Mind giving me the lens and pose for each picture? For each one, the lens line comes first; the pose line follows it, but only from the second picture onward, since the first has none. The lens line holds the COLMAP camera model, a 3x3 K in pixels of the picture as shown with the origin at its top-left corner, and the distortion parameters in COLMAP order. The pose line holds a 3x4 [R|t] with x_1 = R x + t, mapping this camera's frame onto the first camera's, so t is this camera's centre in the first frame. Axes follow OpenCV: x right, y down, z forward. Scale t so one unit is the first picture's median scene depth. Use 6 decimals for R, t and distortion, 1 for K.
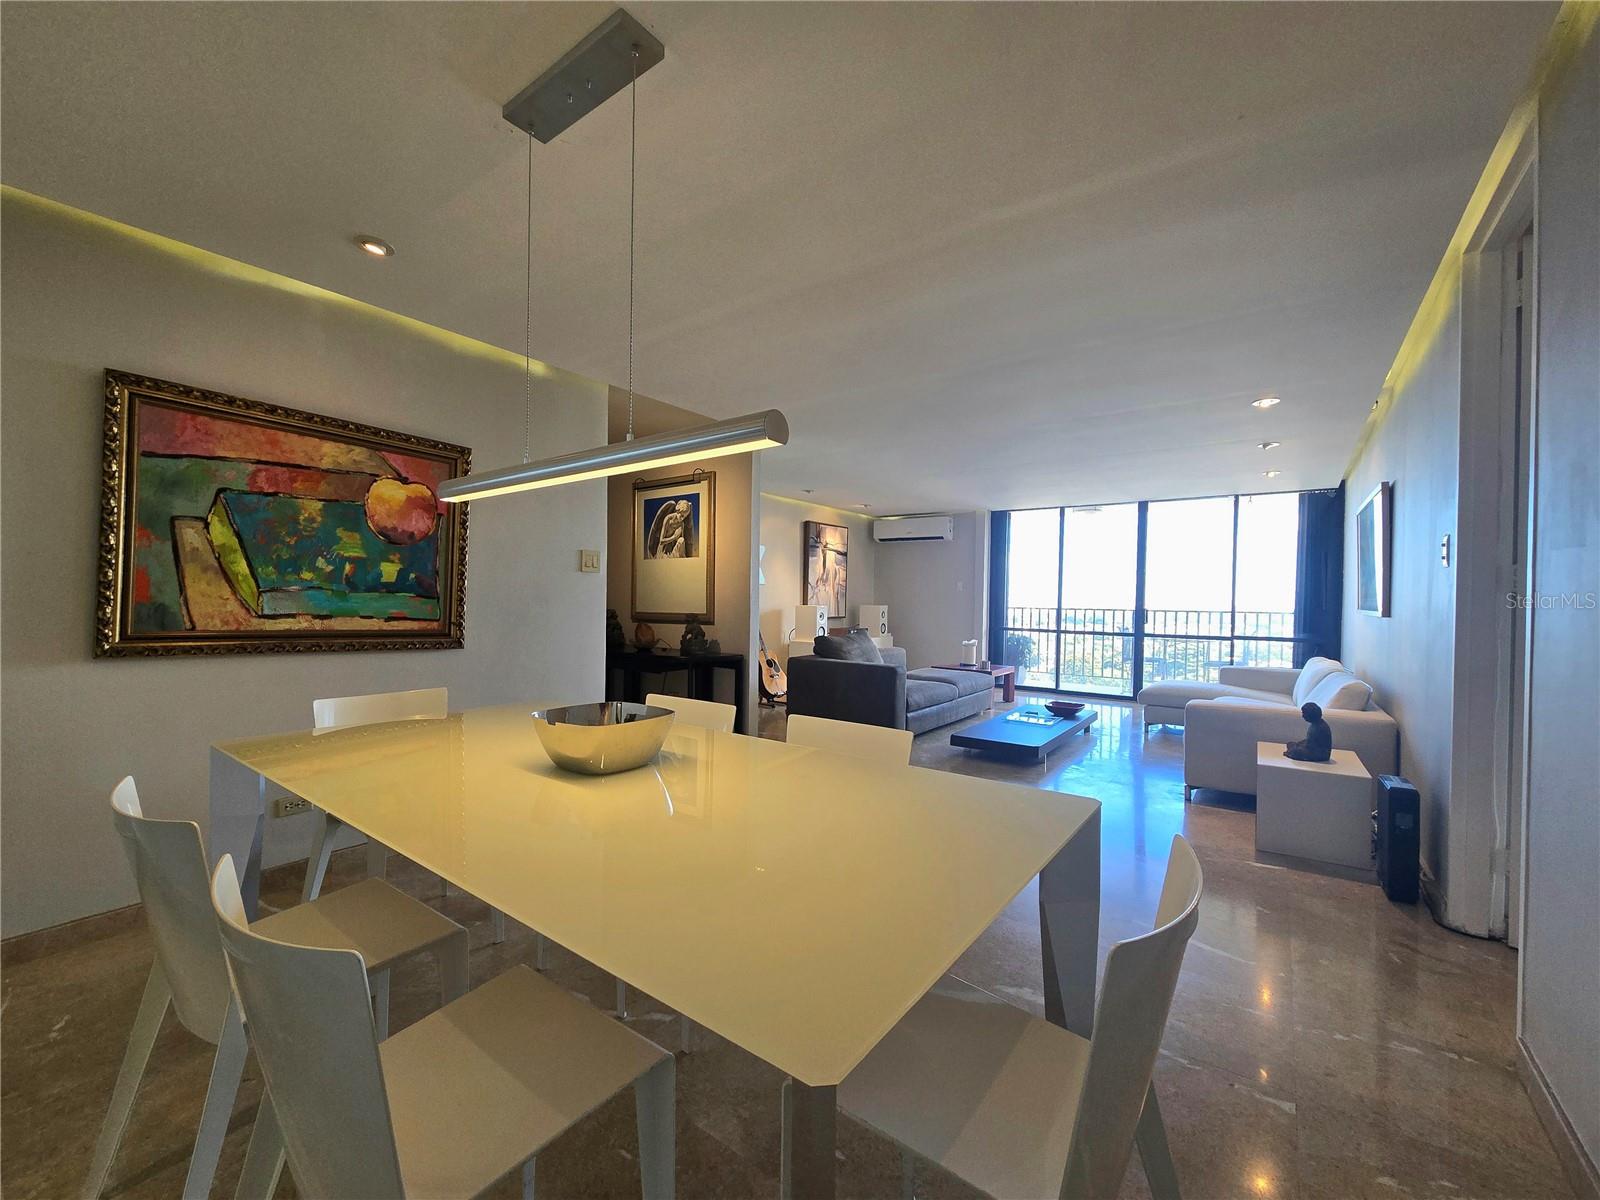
lens RADIAL K [[657.2, 0, 790.8], [0, 657.2, 602.6], [0, 0, 1]] dist [0.001199, 0.001607]
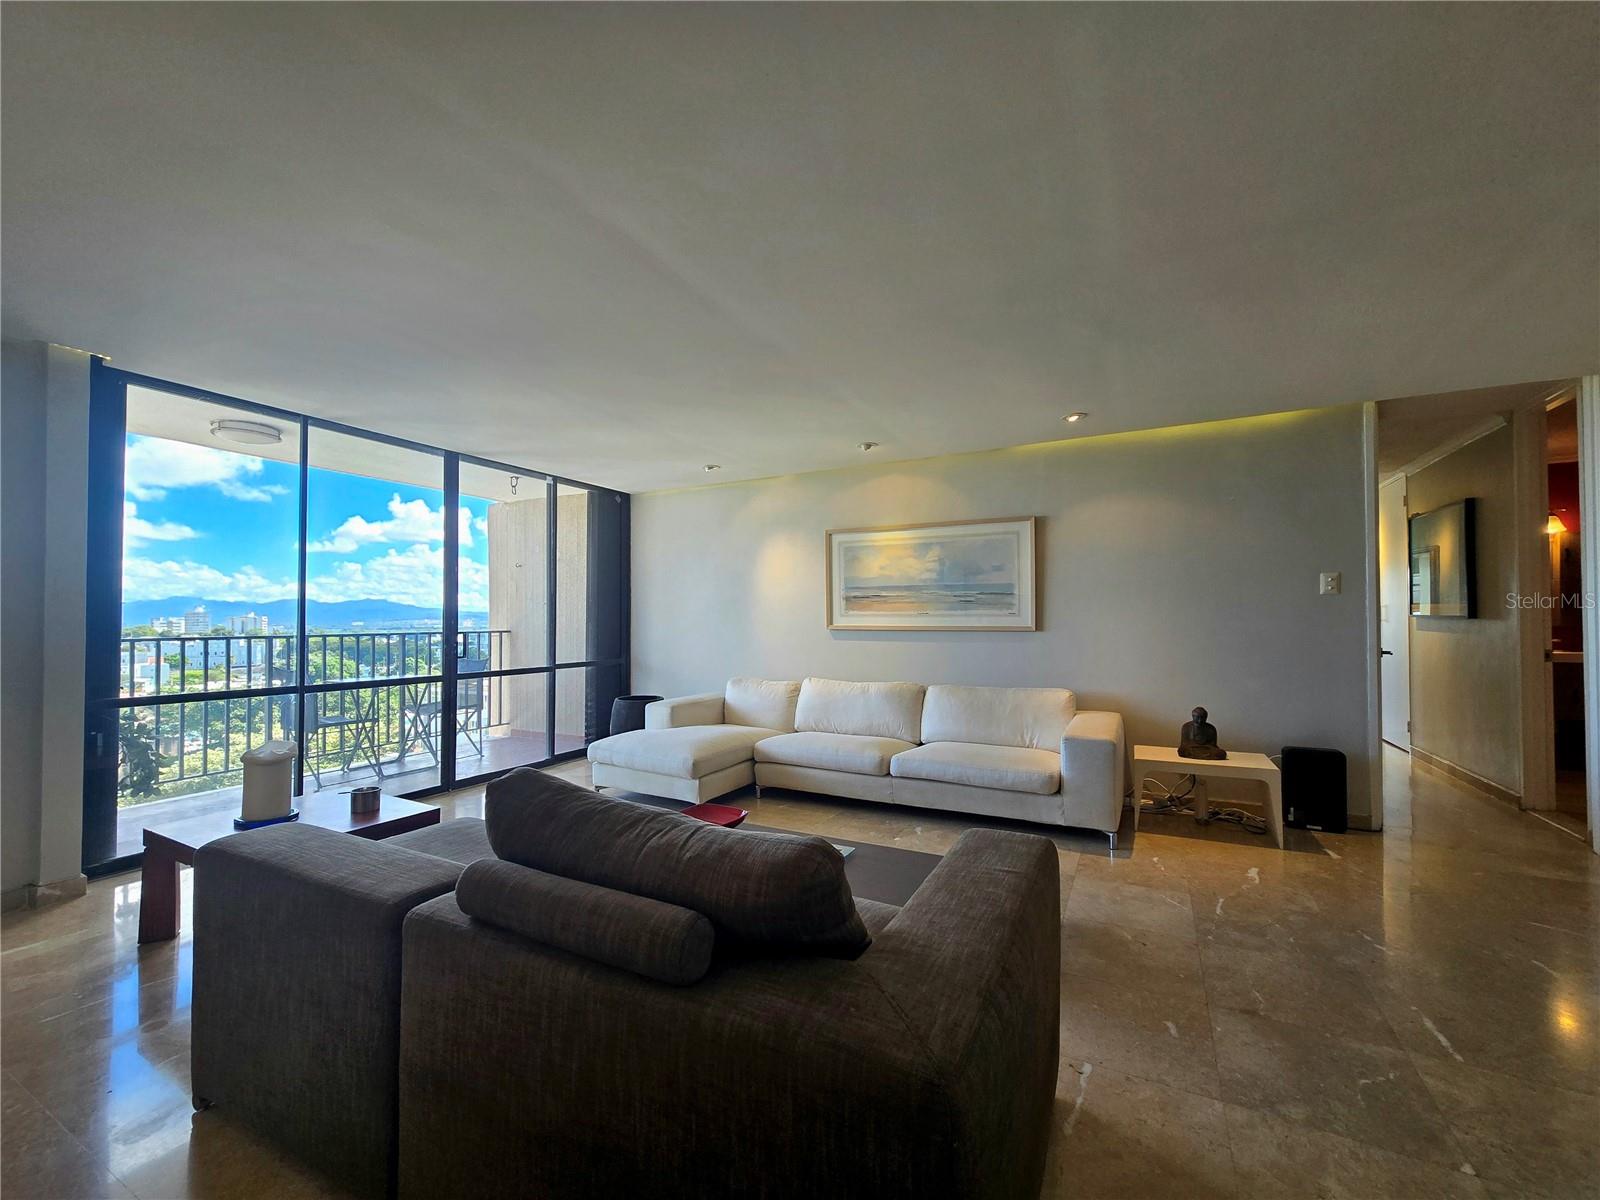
lens RADIAL K [[657.2, 0, 789.7], [0, 657.2, 608.5], [0, 0, 1]] dist [0.001199, 0.001607]
pose [[-0.144583, 0.002100, 0.989490, -0.108959], [0.009290, 0.999957, -0.000765, -0.011688], [-0.989449, 0.009082, -0.144596, 0.871585]]
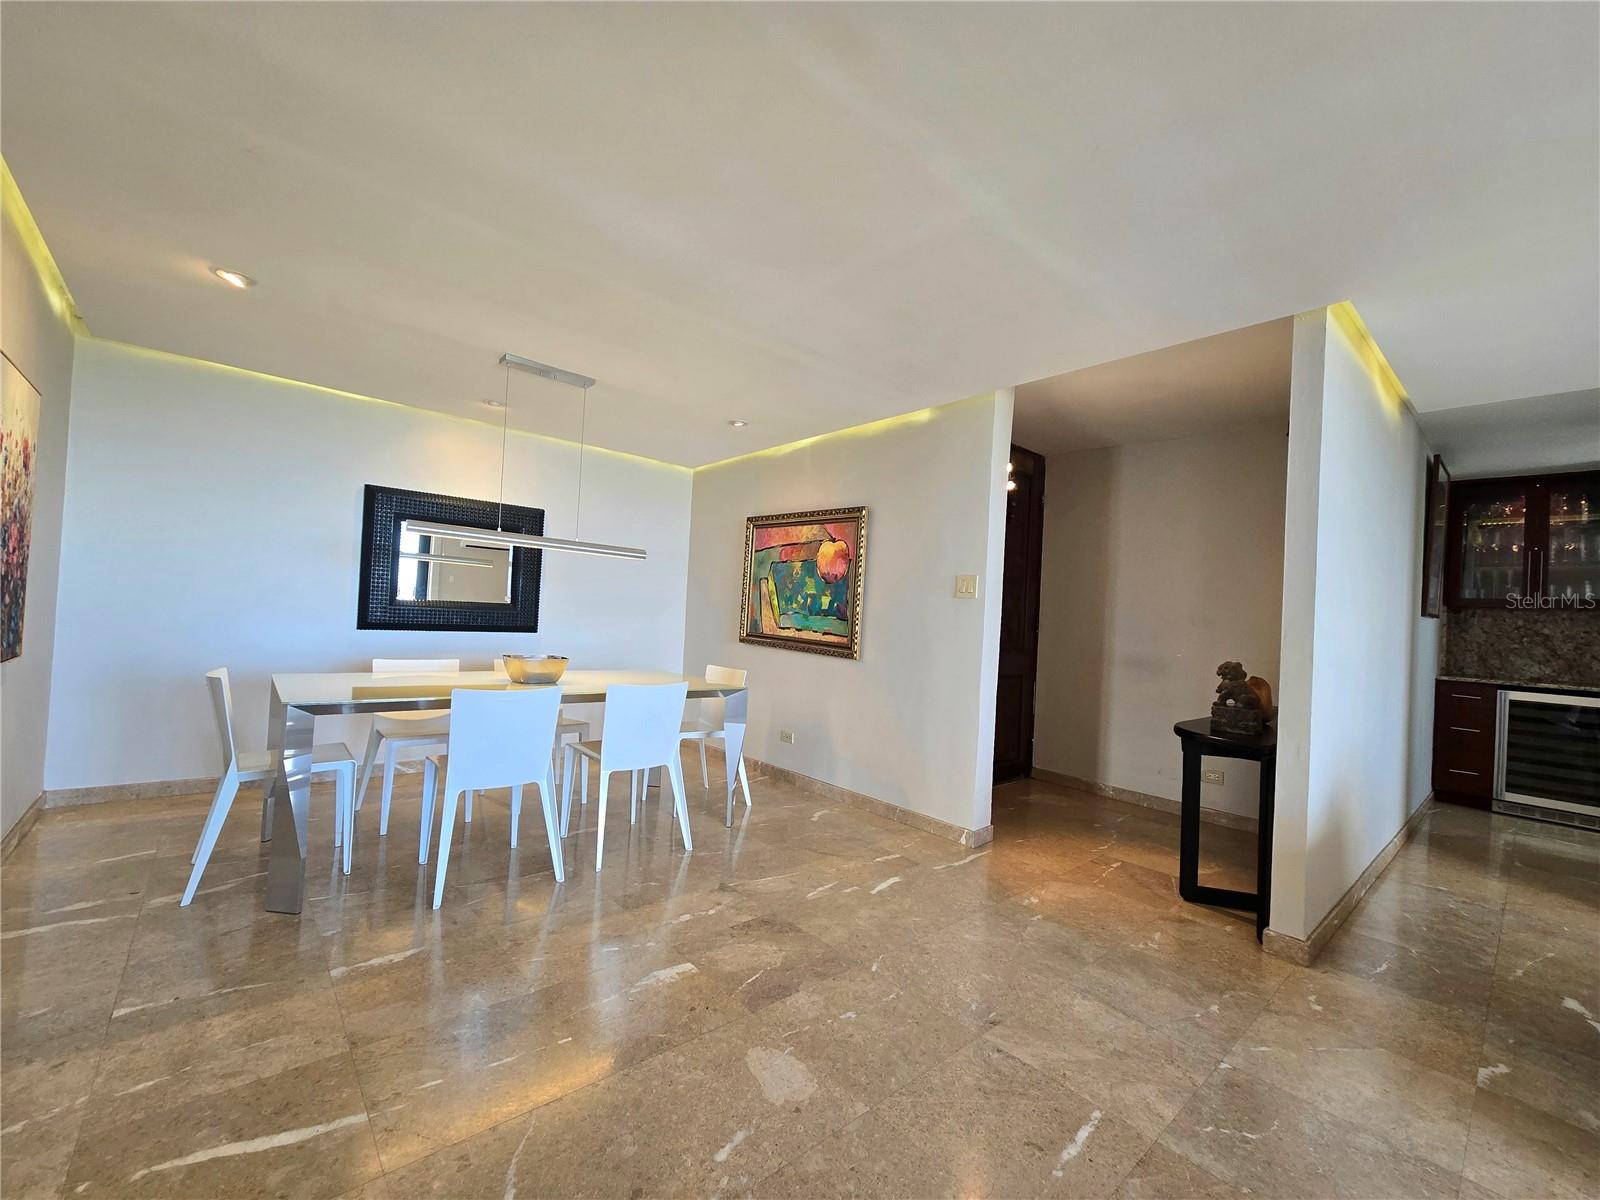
lens RADIAL K [[657.2, 0, 788.8], [0, 657.2, 606.7], [0, 0, 1]] dist [0.001199, 0.001607]
pose [[-0.214638, -0.040799, -0.975841, 0.361072], [-0.060092, 0.997786, -0.028499, 0.004511], [0.974843, 0.052523, -0.216614, 0.513093]]
